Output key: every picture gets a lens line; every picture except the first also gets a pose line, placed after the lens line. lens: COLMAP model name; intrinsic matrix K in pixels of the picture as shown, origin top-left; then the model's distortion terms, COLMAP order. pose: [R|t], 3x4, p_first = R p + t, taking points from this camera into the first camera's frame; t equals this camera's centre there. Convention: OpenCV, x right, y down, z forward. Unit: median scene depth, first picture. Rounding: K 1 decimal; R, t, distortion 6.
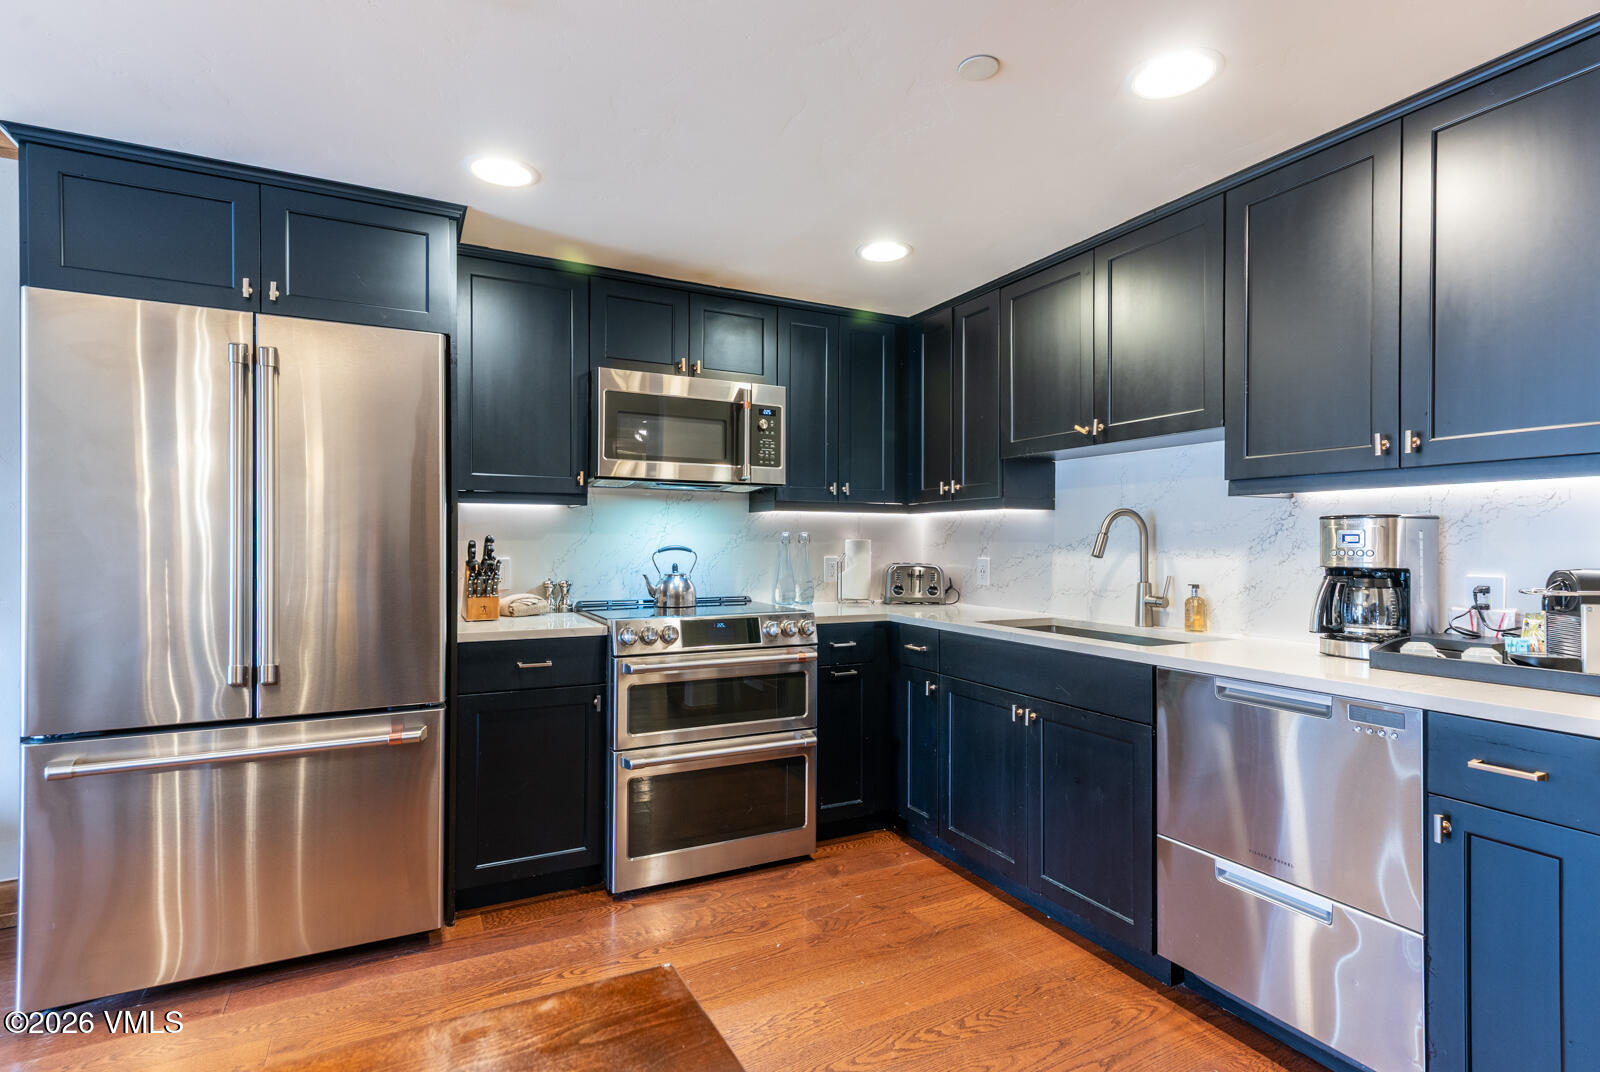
lens RADIAL K [[795.5, 0, 800.0], [0, 795.5, 536.0], [0, 0, 1]] dist [0.010699, -0.000163]
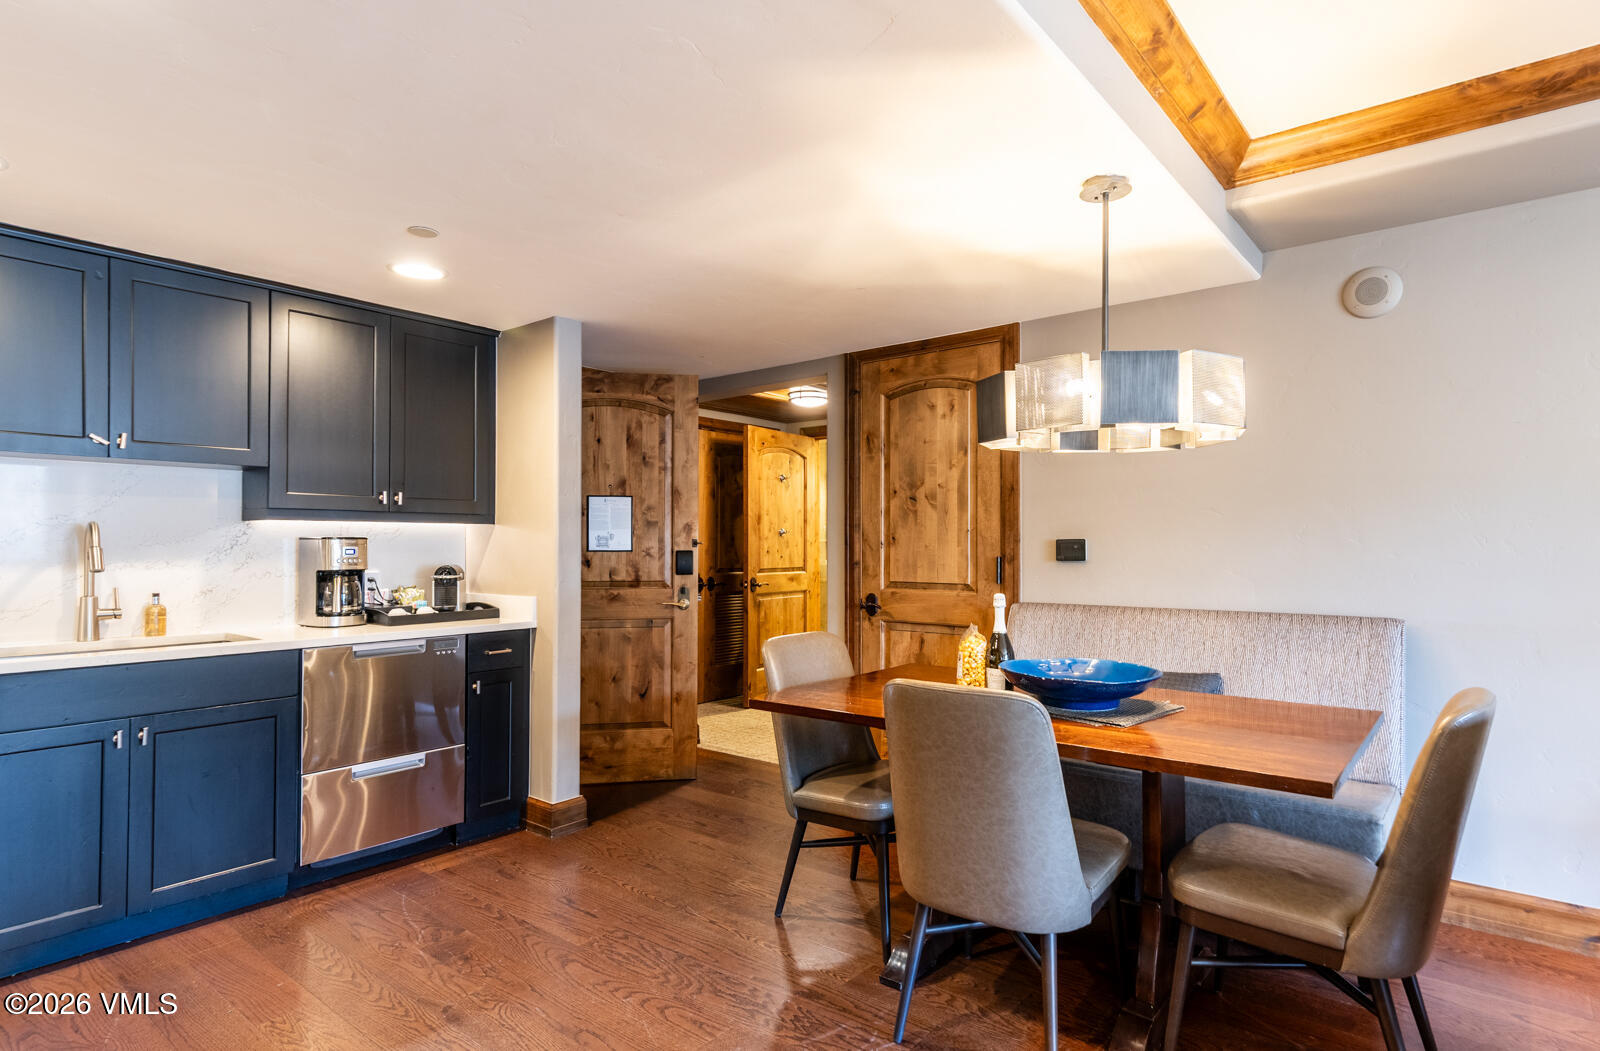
lens RADIAL K [[858.9, 0, 800.0], [0, 858.9, 525.5], [0, 0, 1]] dist [-0.000102, -0.000390]
pose [[-0.406402, 0.017158, 0.913533, -0.910985], [-0.007323, 0.999730, -0.022035, -0.013507], [-0.913665, -0.015645, -0.406167, 0.628961]]
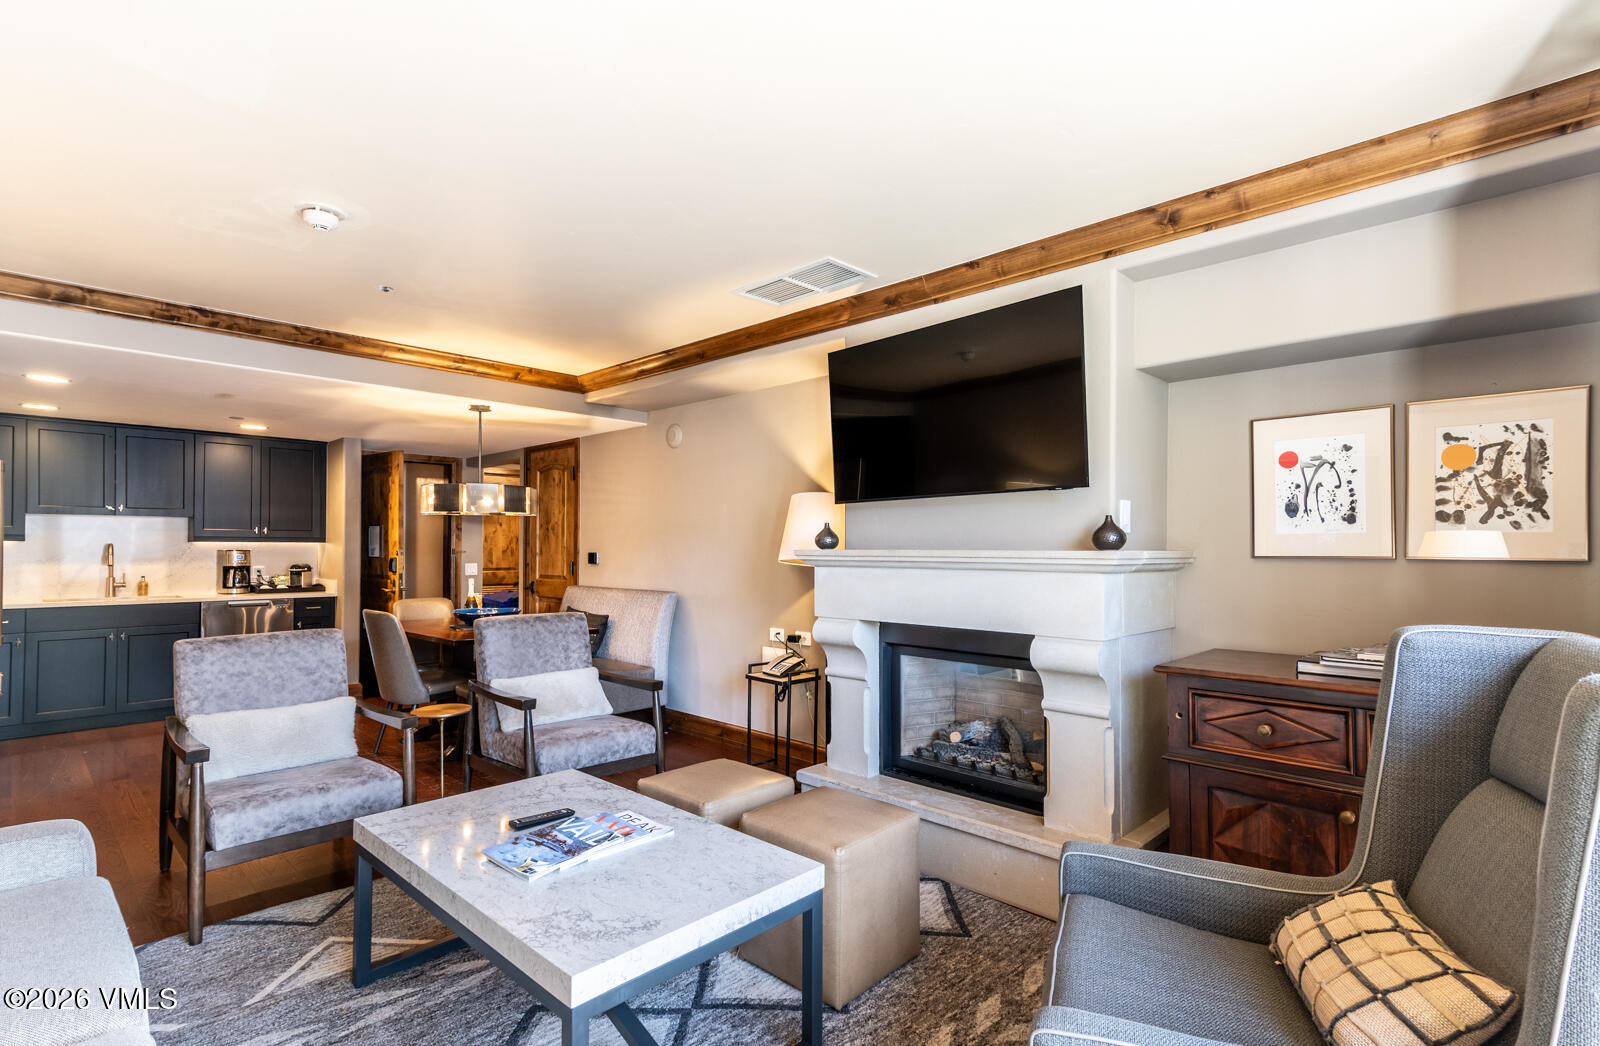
lens RADIAL K [[795.9, 0, 800.0], [0, 795.9, 523.0], [0, 0, 1]] dist [0.003593, 0.000976]
pose [[-0.293567, 0.020398, 0.955721, -2.261949], [-0.012344, 0.999608, -0.025126, -0.060005], [-0.955859, -0.019174, -0.293200, -0.177756]]
